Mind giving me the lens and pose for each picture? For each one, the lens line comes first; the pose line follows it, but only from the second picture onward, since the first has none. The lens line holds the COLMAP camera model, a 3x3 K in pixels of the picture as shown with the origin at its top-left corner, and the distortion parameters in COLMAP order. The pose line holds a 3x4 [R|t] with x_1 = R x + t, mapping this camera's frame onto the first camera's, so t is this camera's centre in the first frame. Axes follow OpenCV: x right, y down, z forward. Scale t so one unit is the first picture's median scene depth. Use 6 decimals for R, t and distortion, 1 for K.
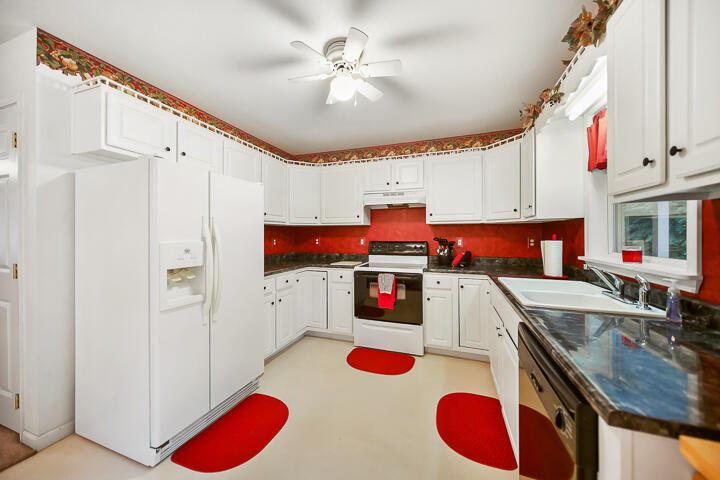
lens RADIAL K [[271.2, 0, 352.3], [0, 271.2, 234.8], [0, 0, 1]] dist [0.011212, -0.000592]
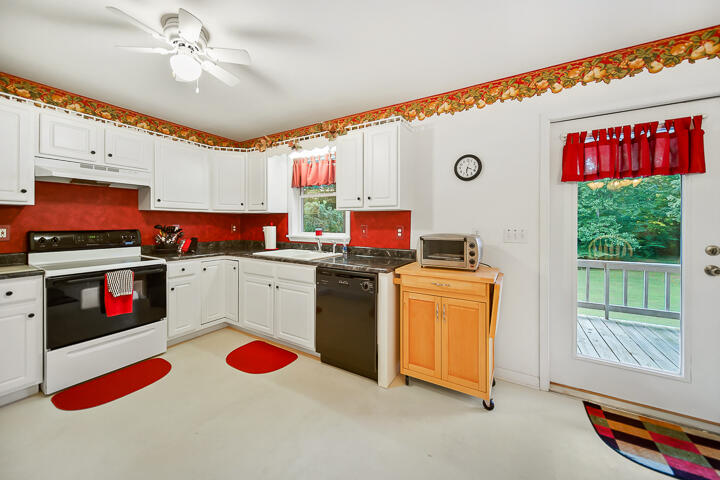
lens RADIAL K [[271.2, 0, 354.3], [0, 271.2, 222.7], [0, 0, 1]] dist [0.011212, -0.000592]
pose [[0.176434, 0.004110, 0.984304, -0.526688], [-0.003887, 0.999986, -0.003479, 0.003174], [-0.984305, -0.003212, 0.176448, 0.189338]]
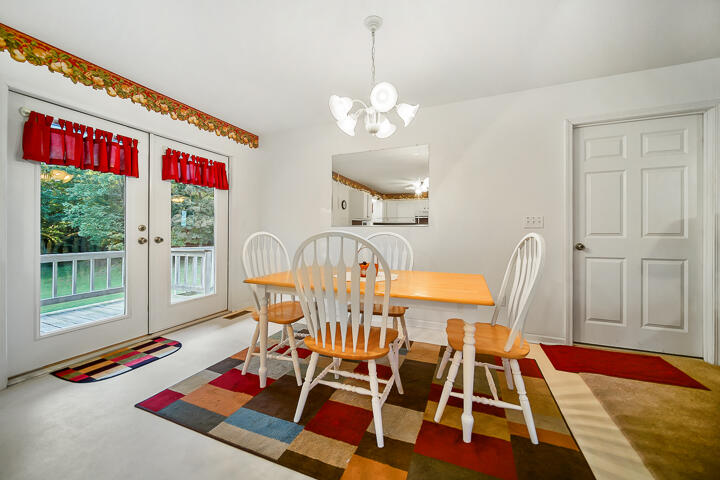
lens RADIAL K [[271.2, 0, 365.0], [0, 271.2, 234.0], [0, 0, 1]] dist [0.011212, -0.000592]
pose [[-0.998761, -0.002759, 0.049691, -0.605588], [-0.002815, 0.999995, -0.001073, 0.075337], [-0.049688, -0.001212, -0.998764, 0.419533]]
